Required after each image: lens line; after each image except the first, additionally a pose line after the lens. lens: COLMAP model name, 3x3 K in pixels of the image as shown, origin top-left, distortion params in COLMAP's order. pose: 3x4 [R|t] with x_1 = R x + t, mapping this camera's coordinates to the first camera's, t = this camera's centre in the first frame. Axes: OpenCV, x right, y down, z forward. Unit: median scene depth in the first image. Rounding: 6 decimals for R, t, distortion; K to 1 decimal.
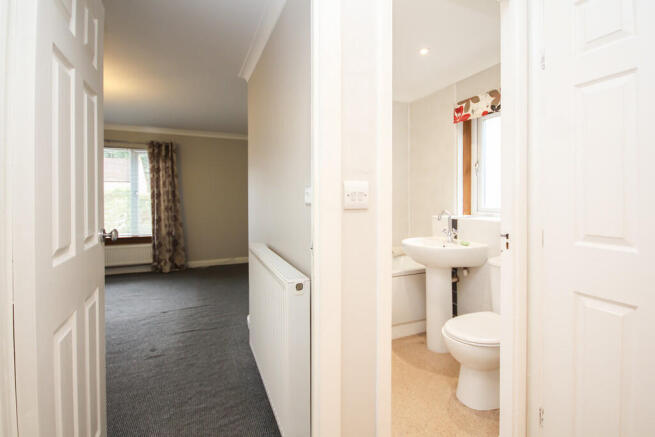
lens RADIAL K [[314.5, 0, 328.5], [0, 314.5, 198.3], [0, 0, 1]] dist [0.004618, -0.003330]
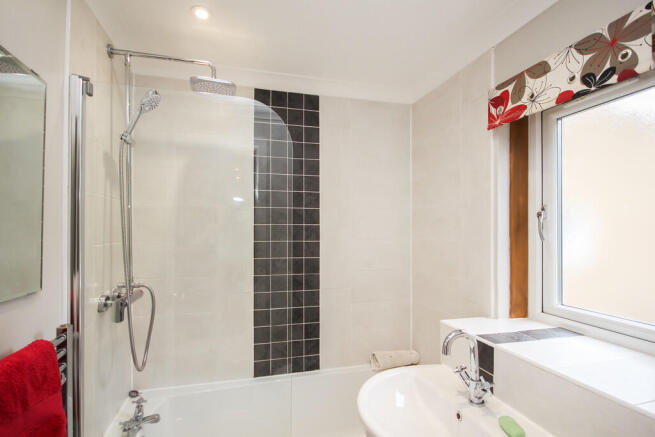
lens RADIAL K [[314.5, 0, 317.6], [0, 314.5, 227.7], [0, 0, 1]] dist [0.004618, -0.003330]
pose [[0.987548, 0.002849, -0.157289, 0.230599], [-0.004207, 0.999957, -0.008300, -0.088815], [0.157259, 0.008859, 0.987518, 0.517252]]
